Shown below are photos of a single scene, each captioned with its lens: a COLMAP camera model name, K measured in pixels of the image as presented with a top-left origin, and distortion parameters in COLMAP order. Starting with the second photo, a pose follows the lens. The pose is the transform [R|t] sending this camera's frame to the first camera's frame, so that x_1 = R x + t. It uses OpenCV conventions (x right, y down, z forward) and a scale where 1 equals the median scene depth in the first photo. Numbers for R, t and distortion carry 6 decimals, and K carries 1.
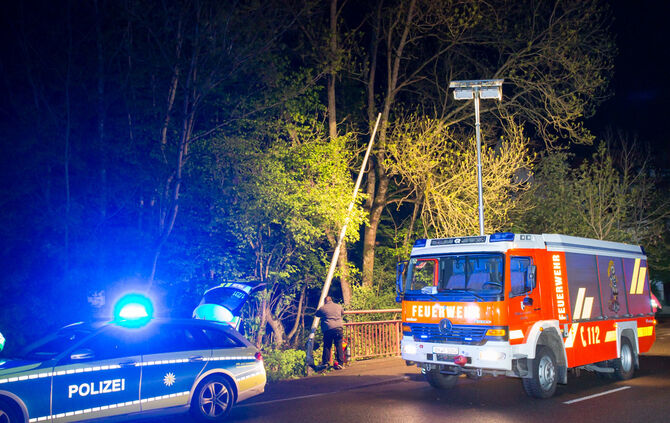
lens RADIAL K [[671.4, 0, 335.0], [0, 671.4, 213.9], [0, 0, 1]] dist [-0.001884, 0.000000]
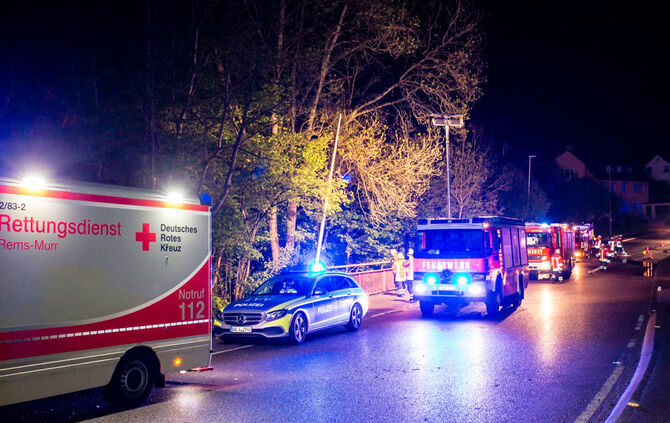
lens RADIAL K [[843.6, 0, 336.1], [0, 843.6, 215.1], [0, 0, 1]] dist [0.164288, 0.000000]
pose [[0.926474, 0.005702, 0.376316, -0.856476], [-0.036667, 0.996496, 0.075172, -0.121996], [-0.374569, -0.083443, 0.923437, -0.799998]]
